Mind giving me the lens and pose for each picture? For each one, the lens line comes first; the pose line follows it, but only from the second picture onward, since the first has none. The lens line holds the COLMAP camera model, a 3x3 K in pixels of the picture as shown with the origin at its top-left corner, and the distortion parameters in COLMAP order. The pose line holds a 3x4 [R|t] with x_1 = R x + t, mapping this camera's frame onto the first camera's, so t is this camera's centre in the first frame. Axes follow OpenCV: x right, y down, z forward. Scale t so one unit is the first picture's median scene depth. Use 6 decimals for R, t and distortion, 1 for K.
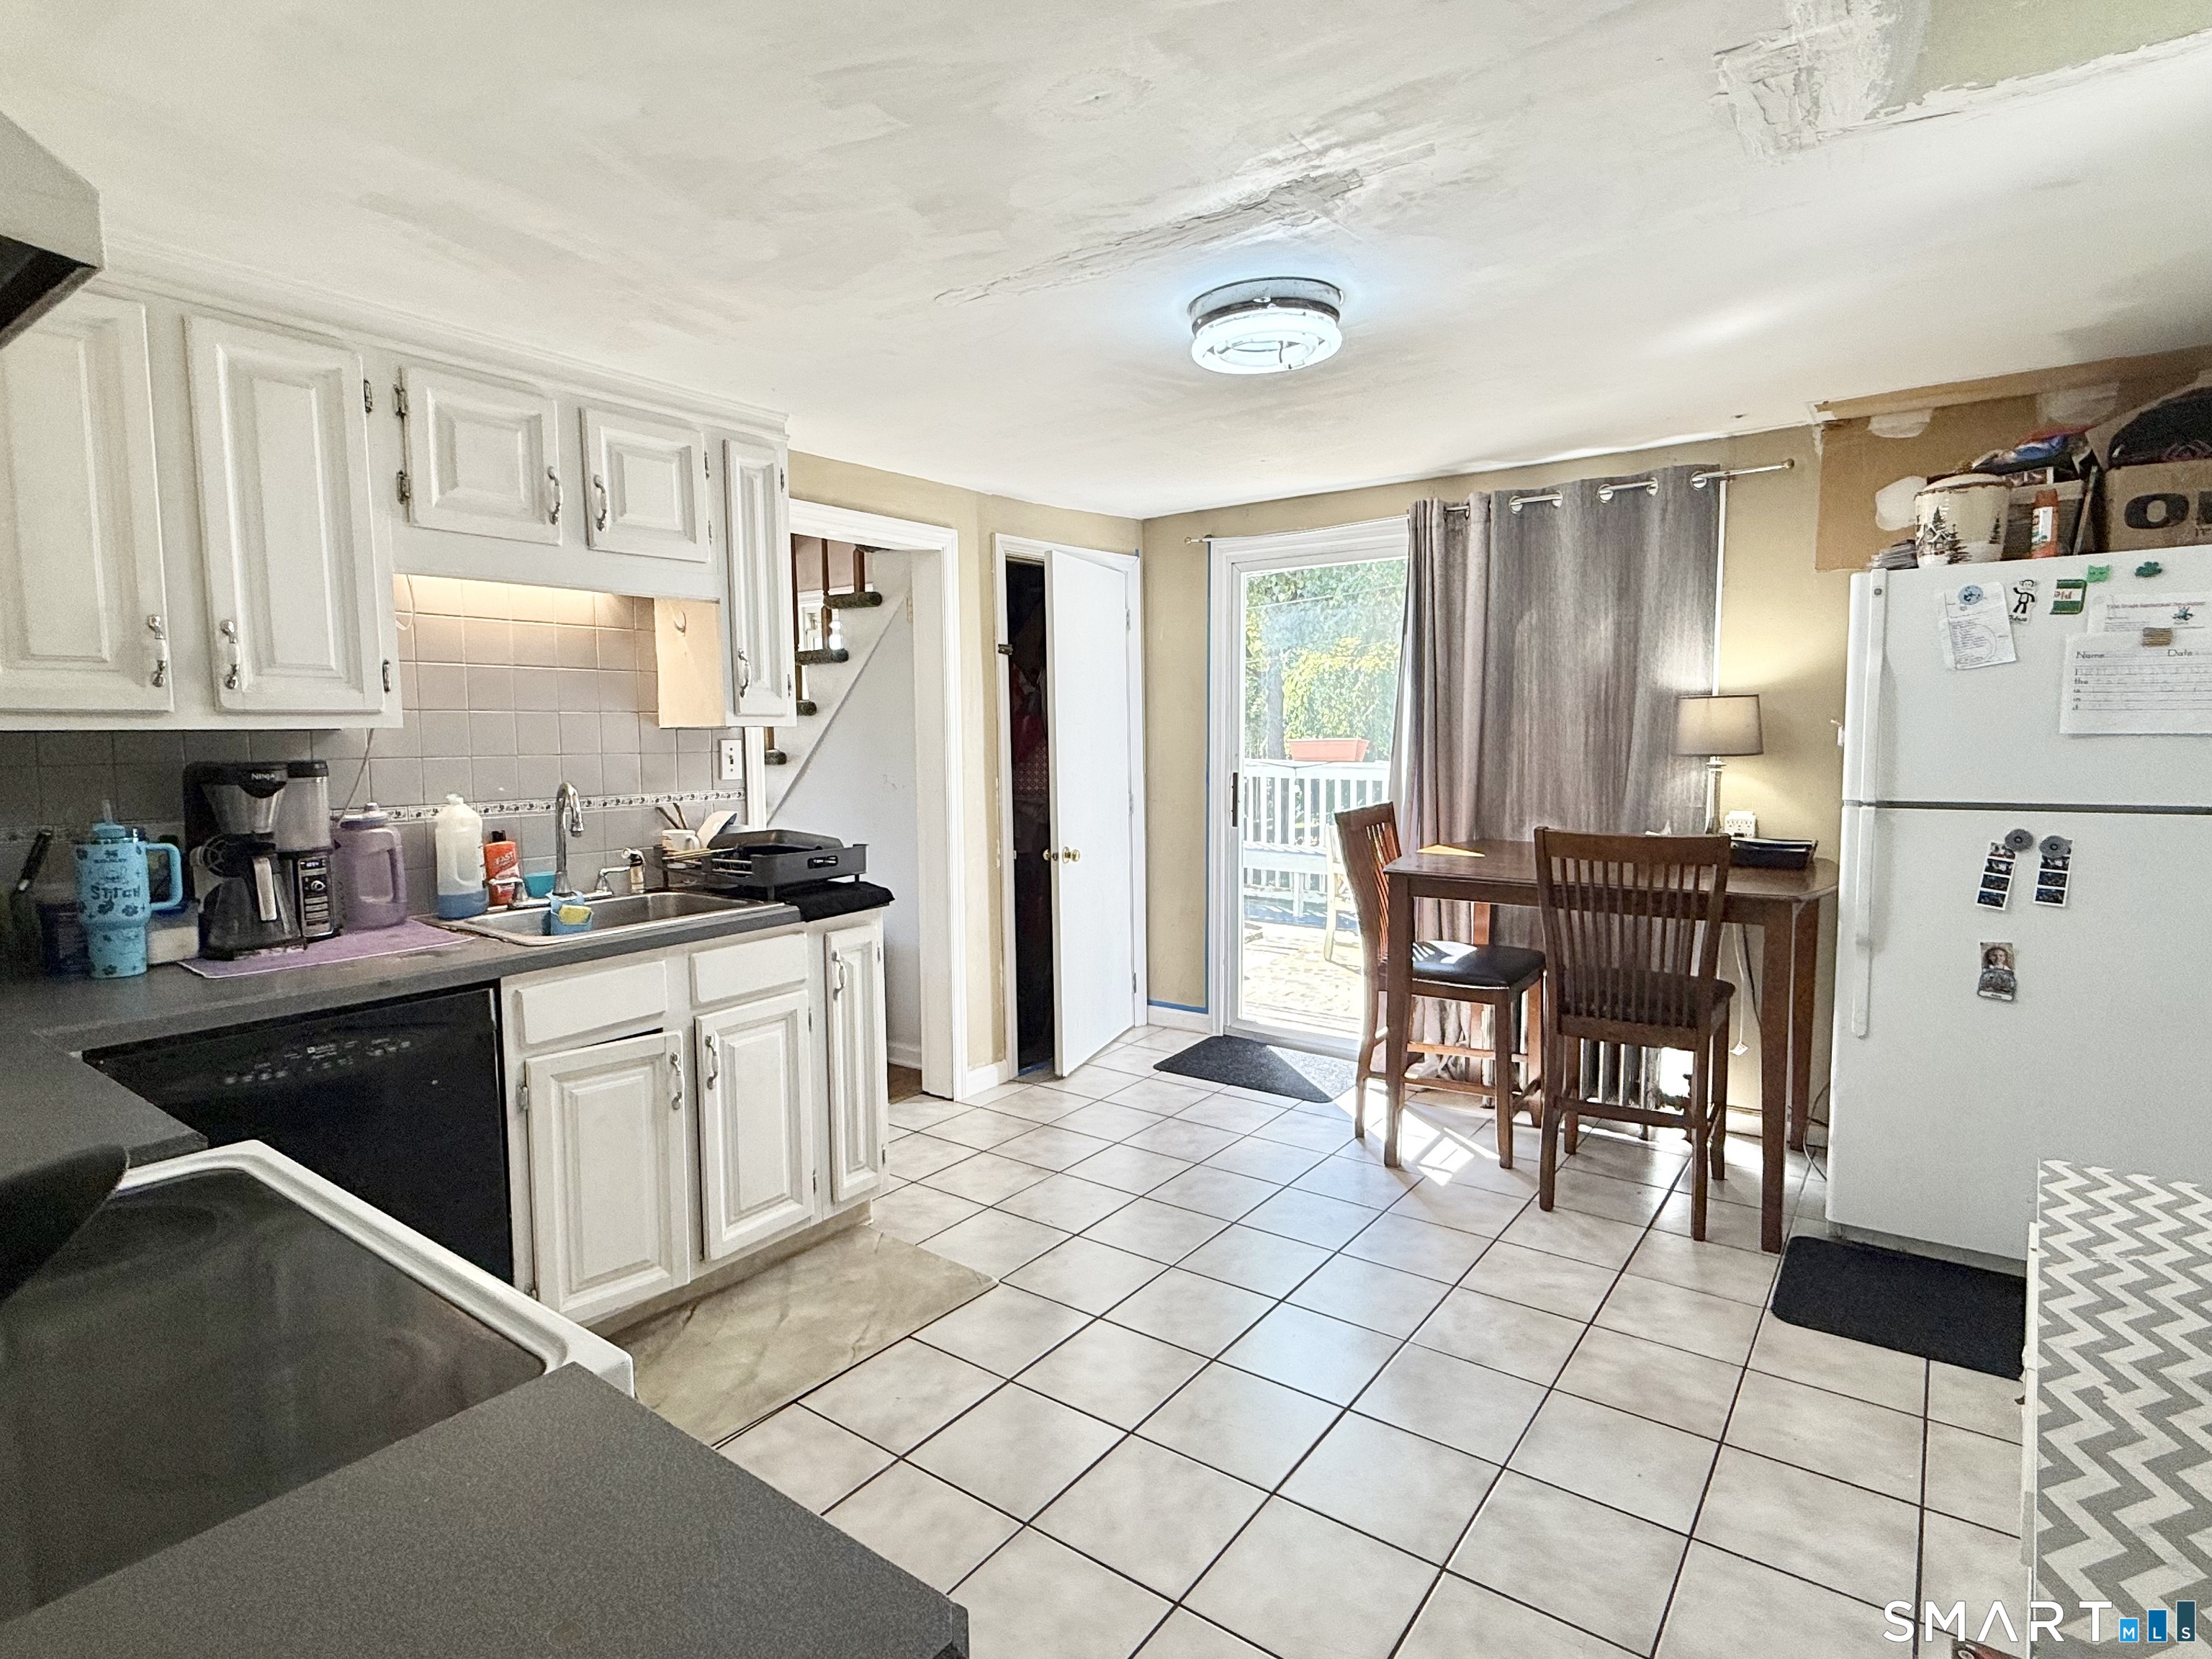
lens RADIAL K [[1161.6, 0, 1102.1], [0, 1161.6, 820.6], [0, 0, 1]] dist [0.000093, 0.000054]
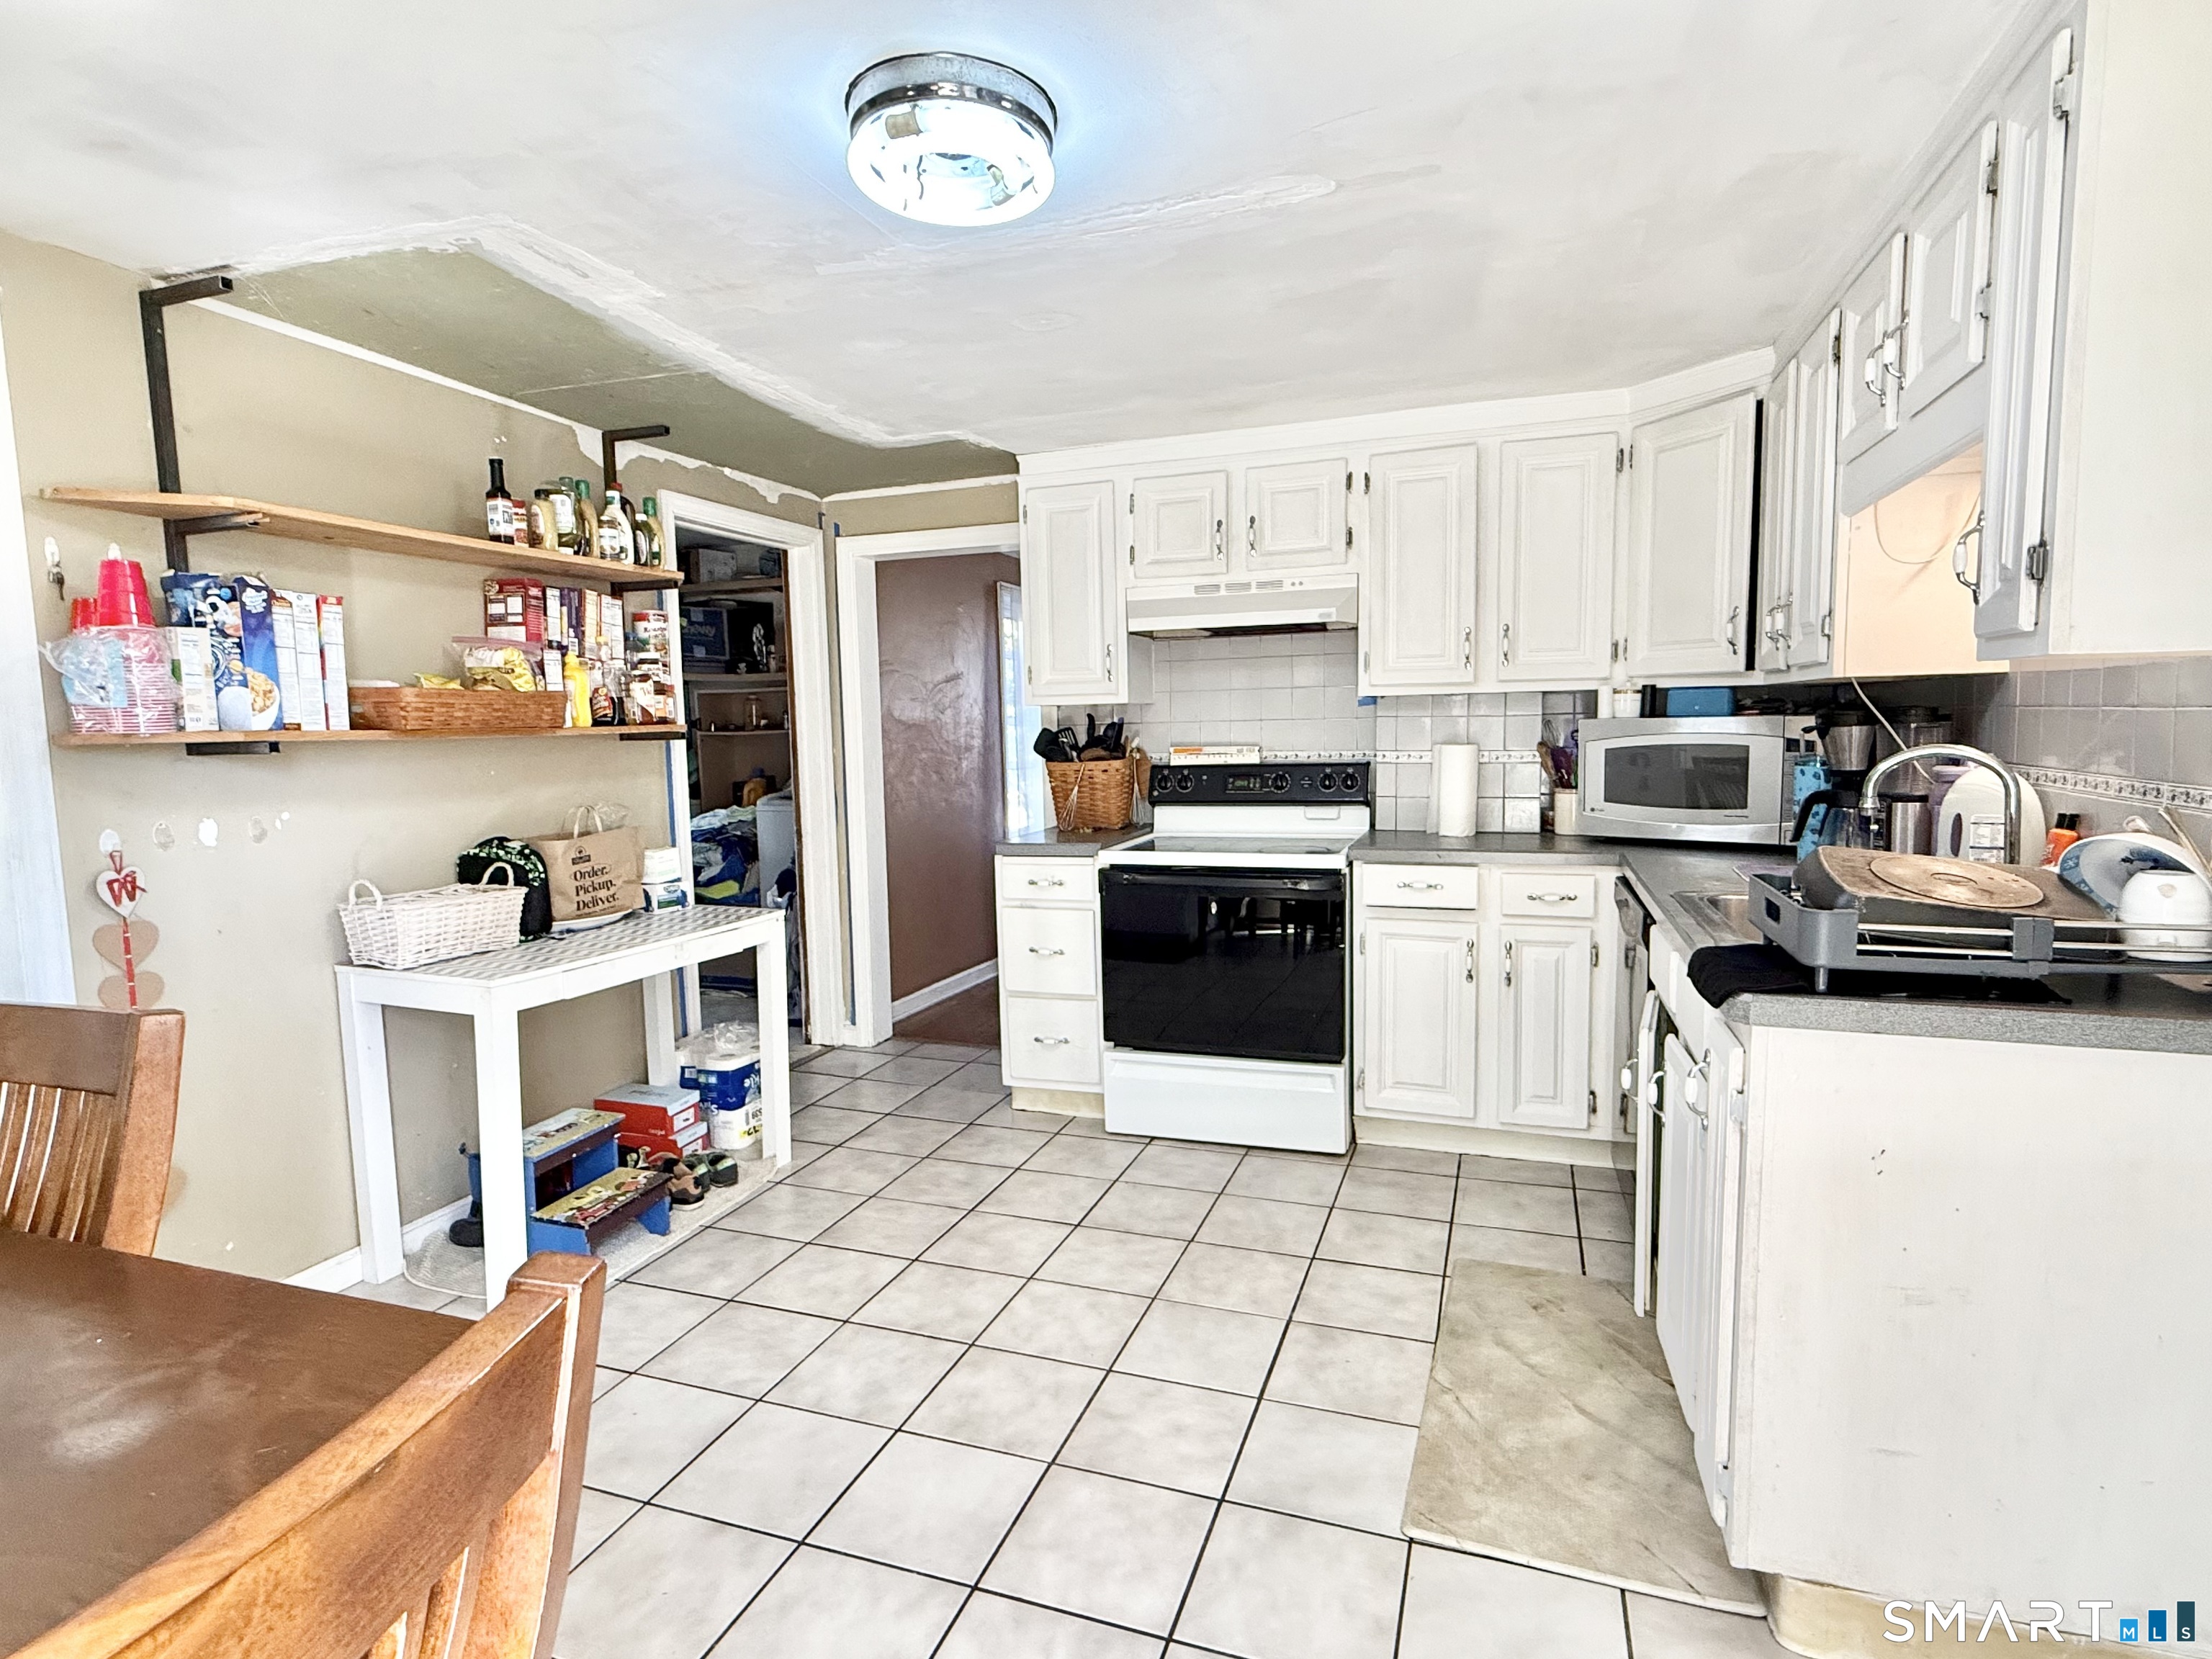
lens RADIAL K [[1161.6, 0, 1097.9], [0, 1161.6, 831.2], [0, 0, 1]] dist [0.000093, 0.000054]
pose [[-0.954938, 0.058273, -0.291029, 0.285241], [0.004013, 0.982983, 0.183655, -0.131424], [0.296779, 0.174211, -0.938921, 1.738764]]
